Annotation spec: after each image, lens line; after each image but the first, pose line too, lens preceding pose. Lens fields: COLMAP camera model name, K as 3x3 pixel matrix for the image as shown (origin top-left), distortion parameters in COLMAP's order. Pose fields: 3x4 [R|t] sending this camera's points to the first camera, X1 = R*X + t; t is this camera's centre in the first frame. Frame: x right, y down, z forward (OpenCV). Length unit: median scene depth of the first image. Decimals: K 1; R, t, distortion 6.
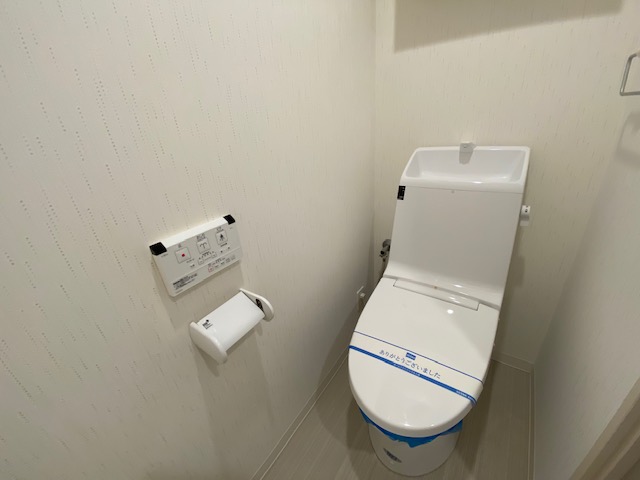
lens RADIAL K [[261.4, 0, 318.9], [0, 261.4, 242.2], [0, 0, 1]] dist [0.000835, -0.000085]
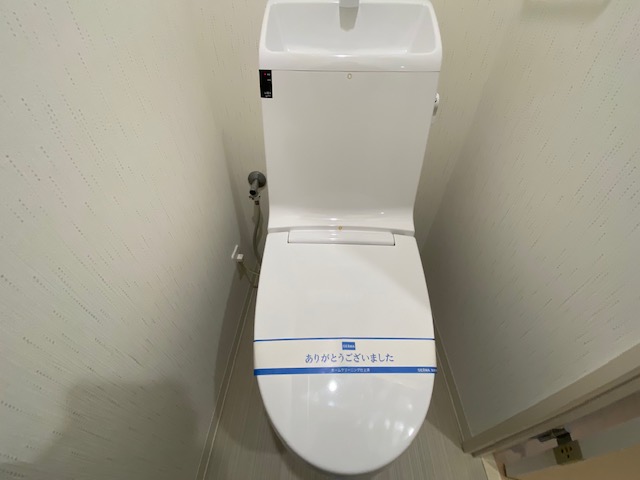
lens RADIAL K [[261.4, 0, 322.5], [0, 261.4, 244.8], [0, 0, 1]] dist [0.000835, -0.000085]
pose [[0.832166, -0.310427, 0.459493, 0.055399], [0.171089, 0.931928, 0.319746, -0.029000], [-0.527473, -0.187468, 0.828630, 0.443105]]
